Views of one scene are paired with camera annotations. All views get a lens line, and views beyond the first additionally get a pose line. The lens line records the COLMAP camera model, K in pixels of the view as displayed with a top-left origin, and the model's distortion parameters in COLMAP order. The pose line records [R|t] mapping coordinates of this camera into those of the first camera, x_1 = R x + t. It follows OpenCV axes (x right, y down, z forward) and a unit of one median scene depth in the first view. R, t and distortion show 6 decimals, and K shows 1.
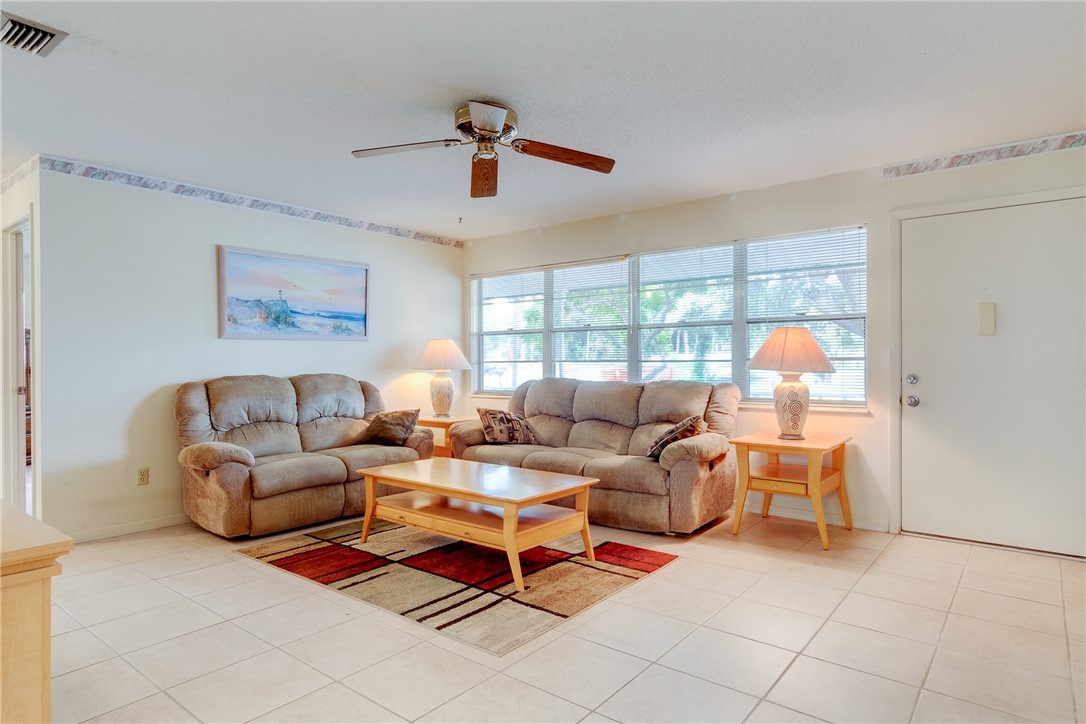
lens RADIAL K [[611.5, 0, 543.6], [0, 611.5, 368.7], [0, 0, 1]] dist [0.000915, 0.000917]
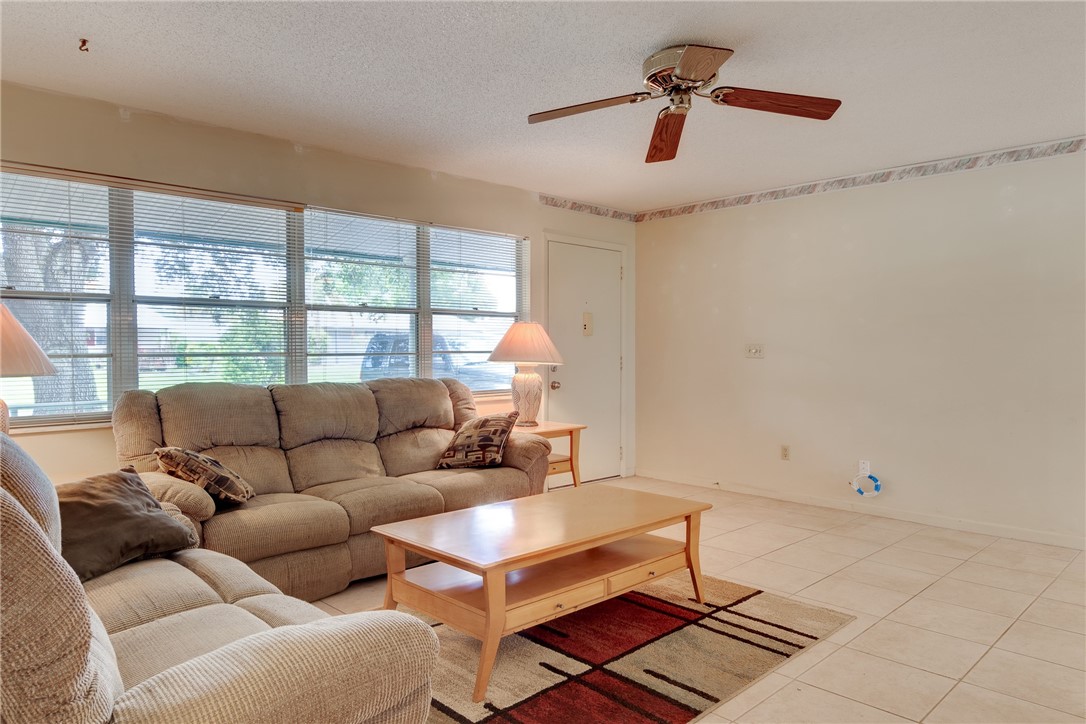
lens RADIAL K [[706.3, 0, 543.0], [0, 706.3, 362.0], [0, 0, 1]] dist [0.021932, 0.000111]
pose [[0.138280, -0.015514, 0.990272, -0.852513], [0.016513, 0.999774, 0.013358, -0.014207], [-0.990255, 0.014505, 0.138505, 0.820950]]
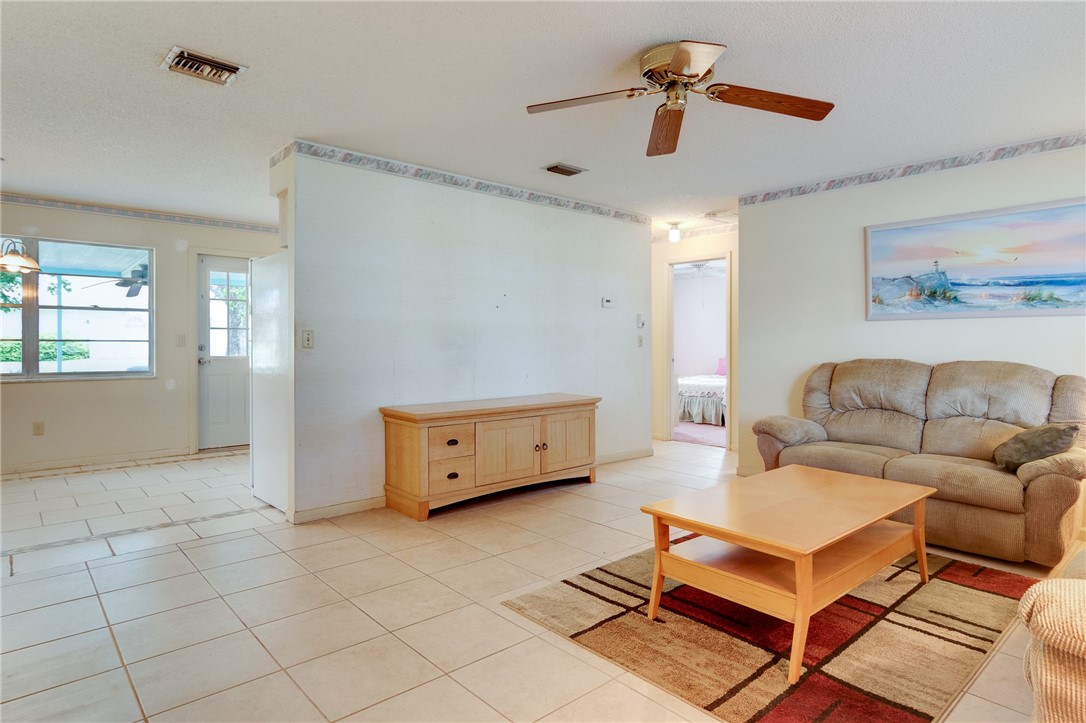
lens RADIAL K [[624.9, 0, 574.2], [0, 624.9, 358.8], [0, 0, 1]] dist [-0.003923, -0.000647]
pose [[-0.146144, 0.030214, -0.988802, 0.617554], [-0.018823, 0.999268, 0.033315, -0.013673], [0.989084, 0.023481, -0.145469, 0.767472]]
